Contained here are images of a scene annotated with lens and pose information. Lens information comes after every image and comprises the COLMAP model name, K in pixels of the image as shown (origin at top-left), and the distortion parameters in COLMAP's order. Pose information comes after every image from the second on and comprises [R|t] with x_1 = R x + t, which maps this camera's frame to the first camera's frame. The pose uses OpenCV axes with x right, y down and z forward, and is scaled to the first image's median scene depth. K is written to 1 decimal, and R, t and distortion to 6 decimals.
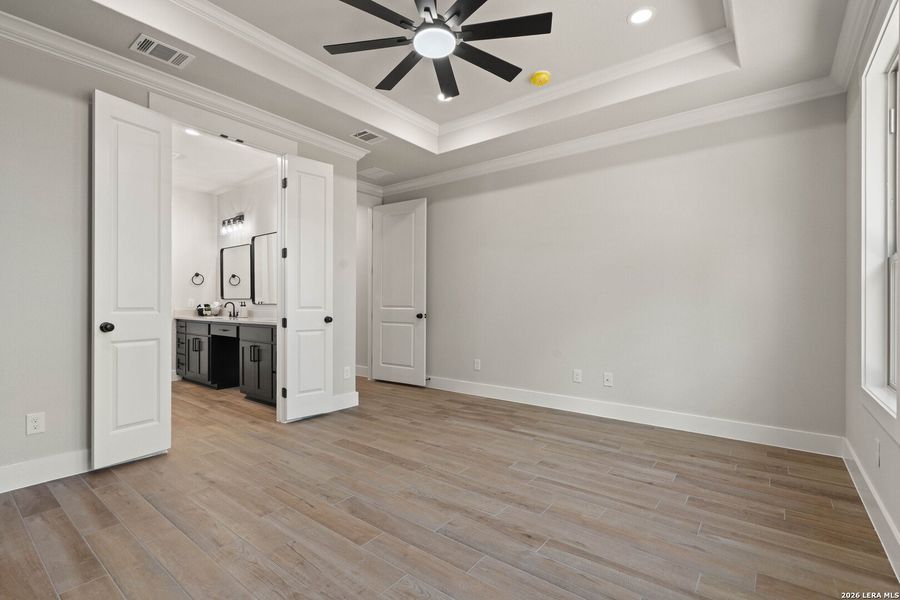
lens RADIAL K [[415.7, 0, 451.5], [0, 415.7, 301.3], [0, 0, 1]] dist [-0.005884, 0.003960]
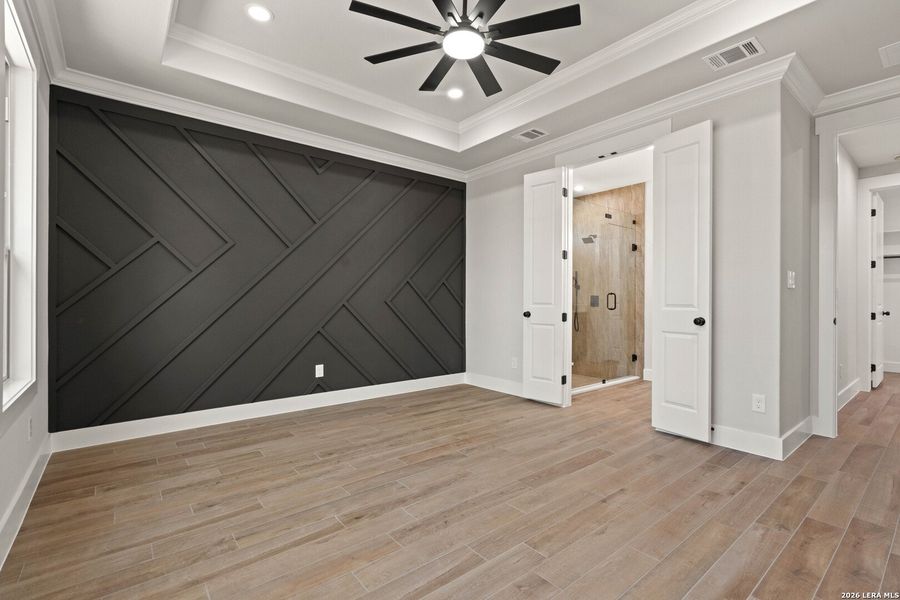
lens RADIAL K [[415.7, 0, 454.4], [0, 415.7, 298.7], [0, 0, 1]] dist [-0.005884, 0.003960]
pose [[-0.232619, -0.001780, -0.972566, 0.774696], [-0.000986, 0.999998, -0.001595, 0.002897], [0.972567, 0.000588, -0.232620, 0.988248]]
